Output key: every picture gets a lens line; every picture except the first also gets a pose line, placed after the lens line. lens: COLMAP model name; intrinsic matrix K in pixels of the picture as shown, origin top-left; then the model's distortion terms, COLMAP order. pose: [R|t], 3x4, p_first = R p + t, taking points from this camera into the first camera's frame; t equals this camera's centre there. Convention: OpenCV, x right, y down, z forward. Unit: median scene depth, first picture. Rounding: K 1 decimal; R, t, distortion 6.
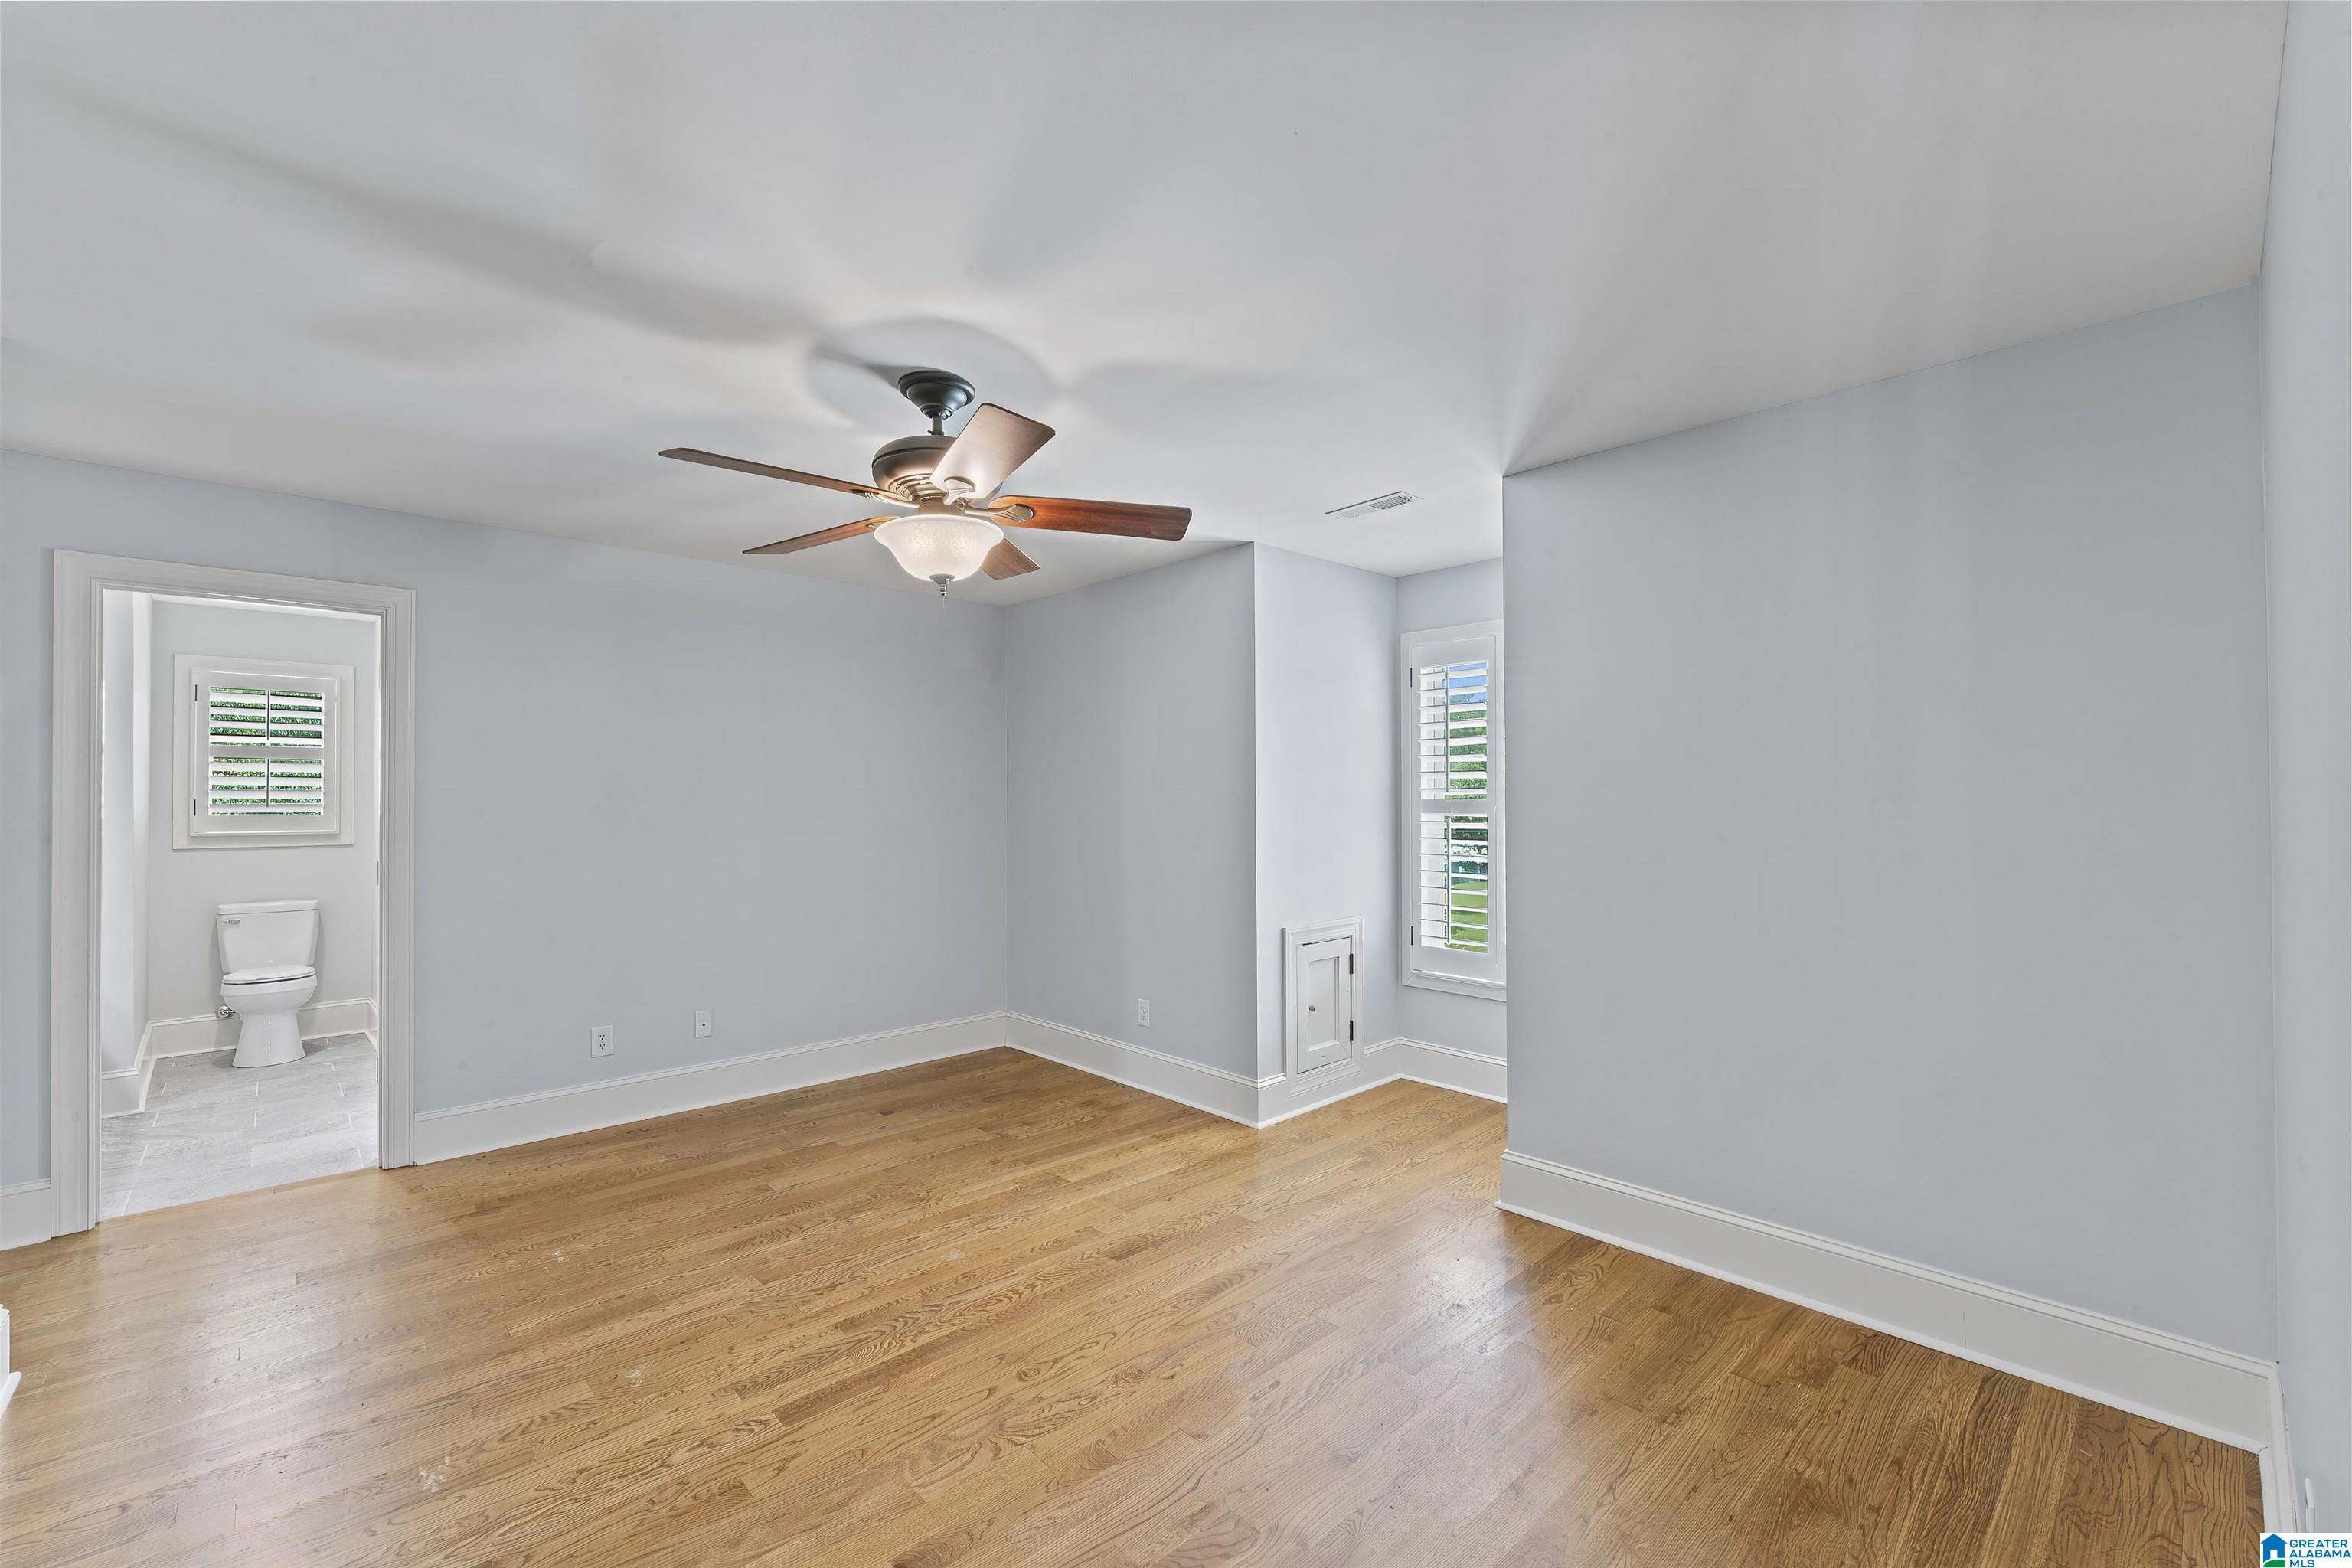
lens RADIAL K [[979.5, 0, 1173.3], [0, 979.5, 787.2], [0, 0, 1]] dist [-0.001658, -0.000137]
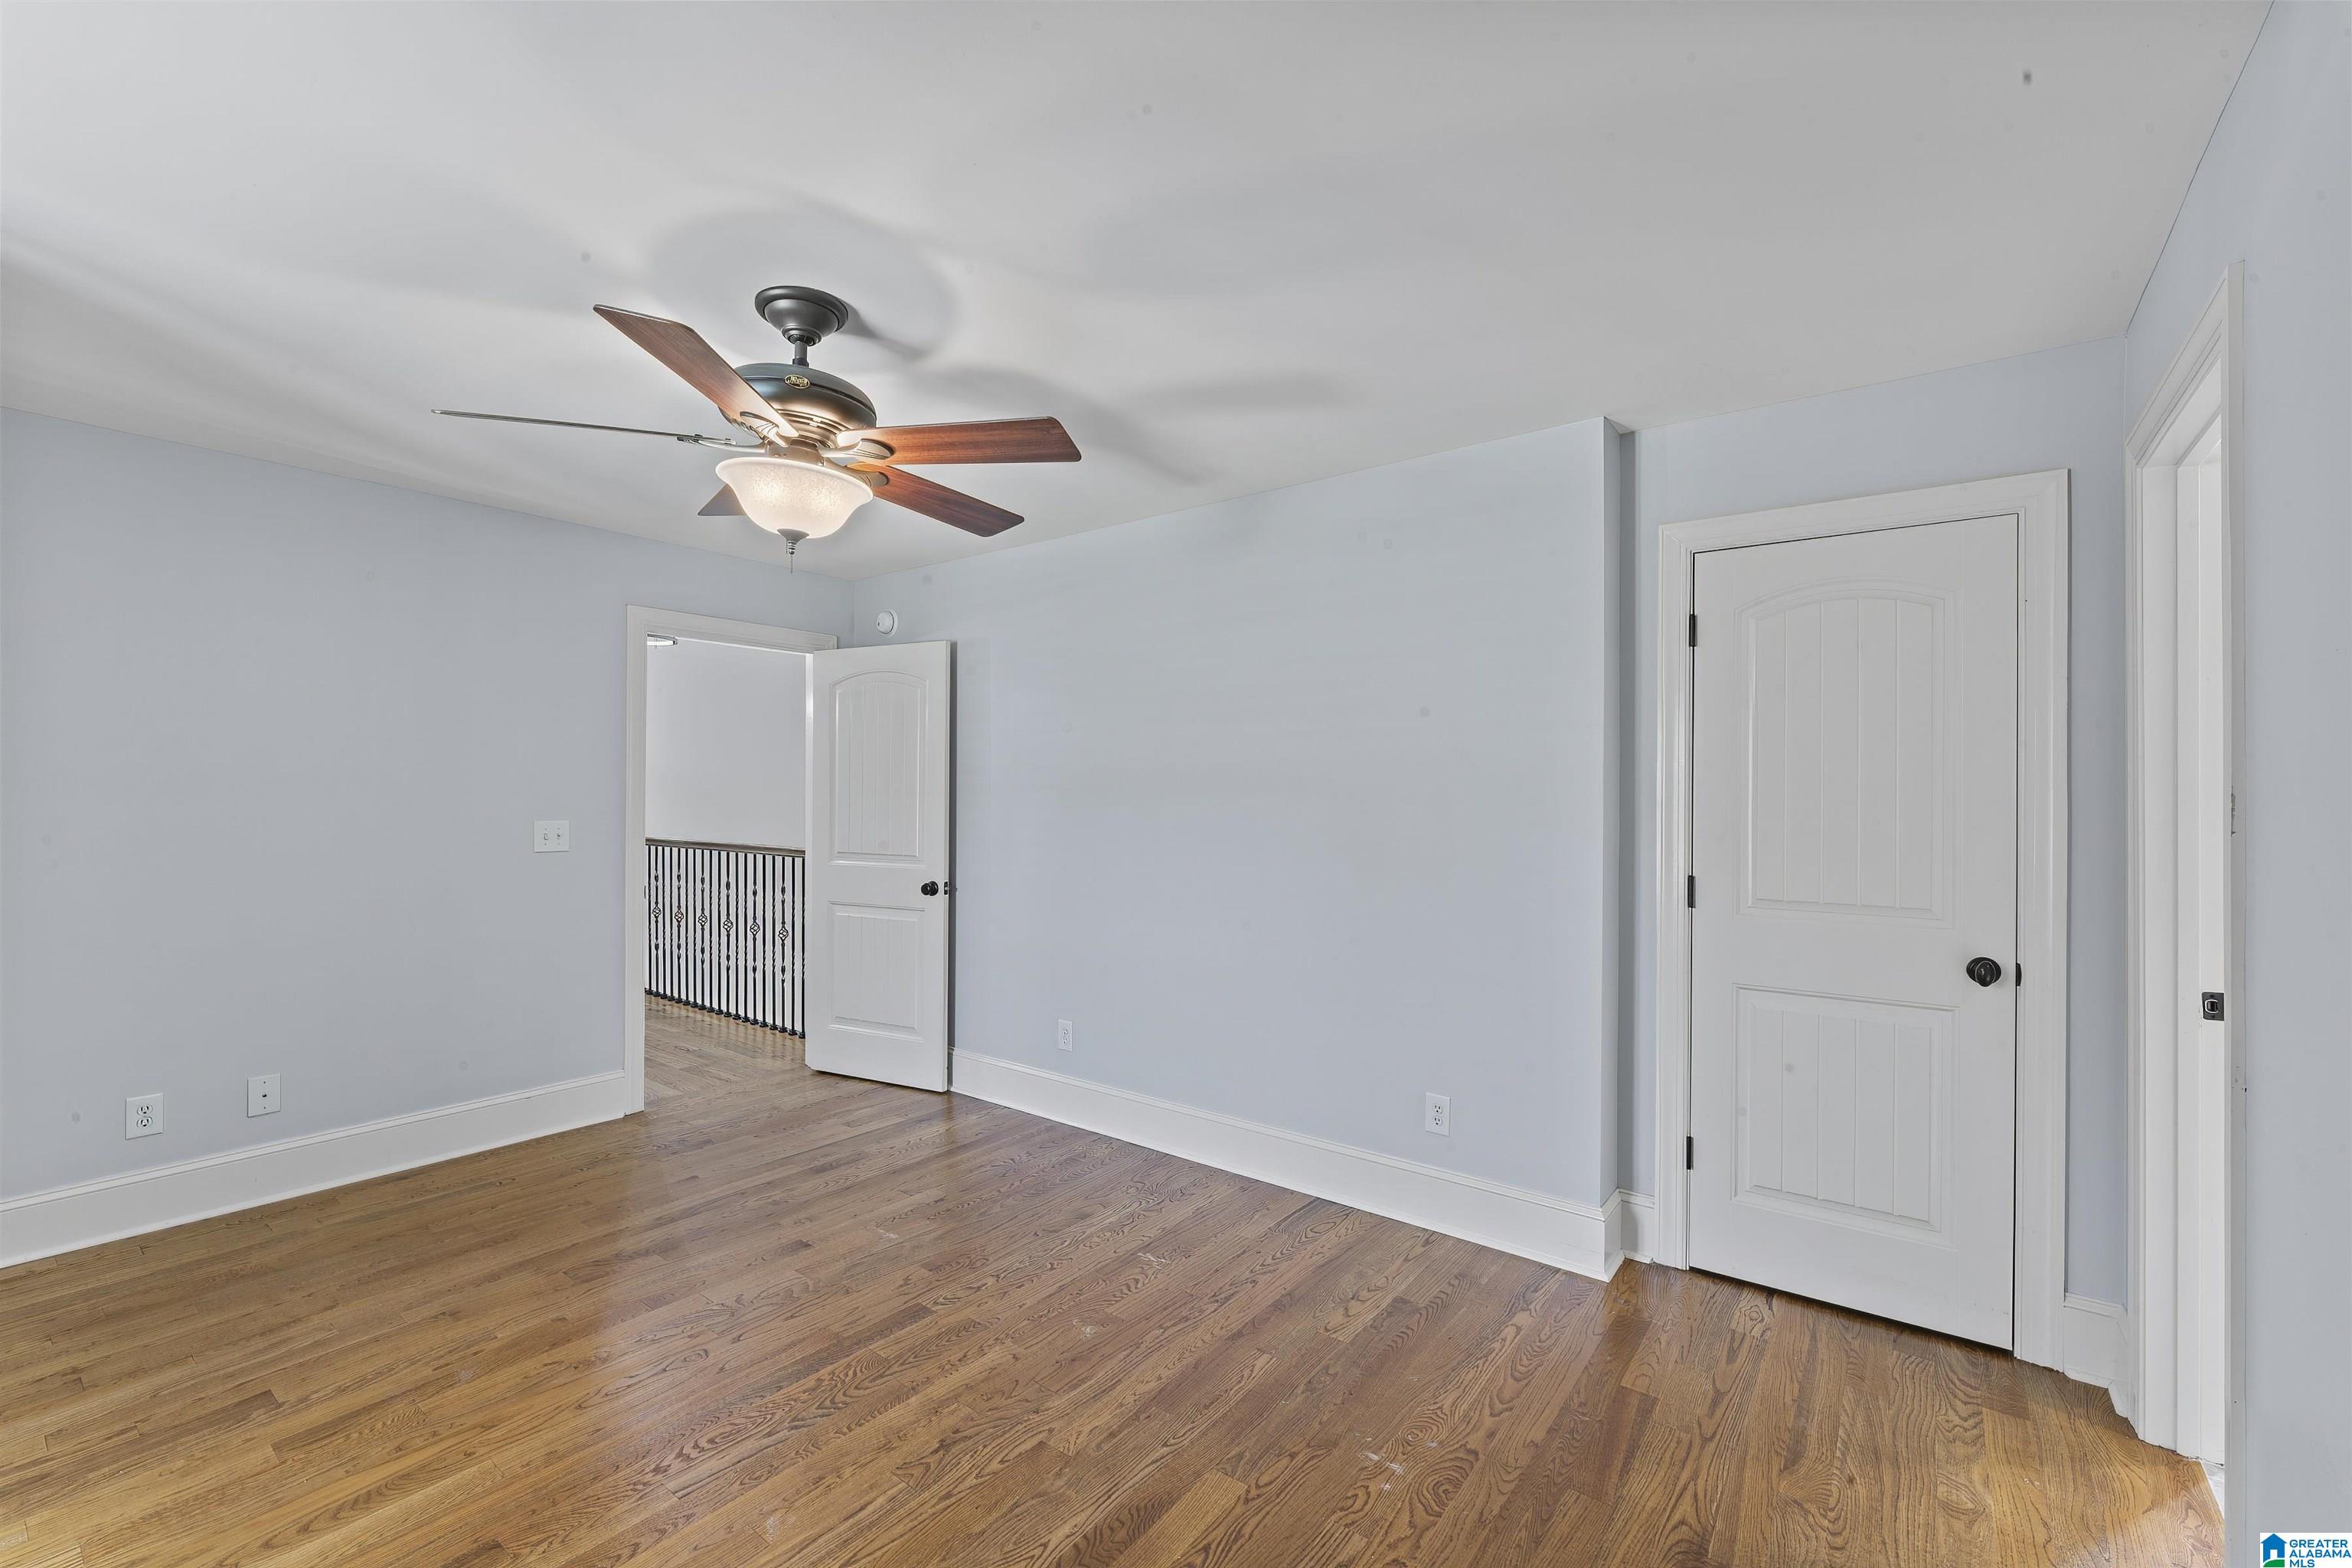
lens RADIAL K [[979.5, 0, 1181.2], [0, 979.5, 787.1], [0, 0, 1]] dist [-0.001658, -0.000137]
pose [[-0.985243, -0.003246, -0.171129, -0.439459], [-0.000055, 0.999826, -0.018648, 0.024989], [0.171160, -0.018363, -0.985072, 1.970220]]
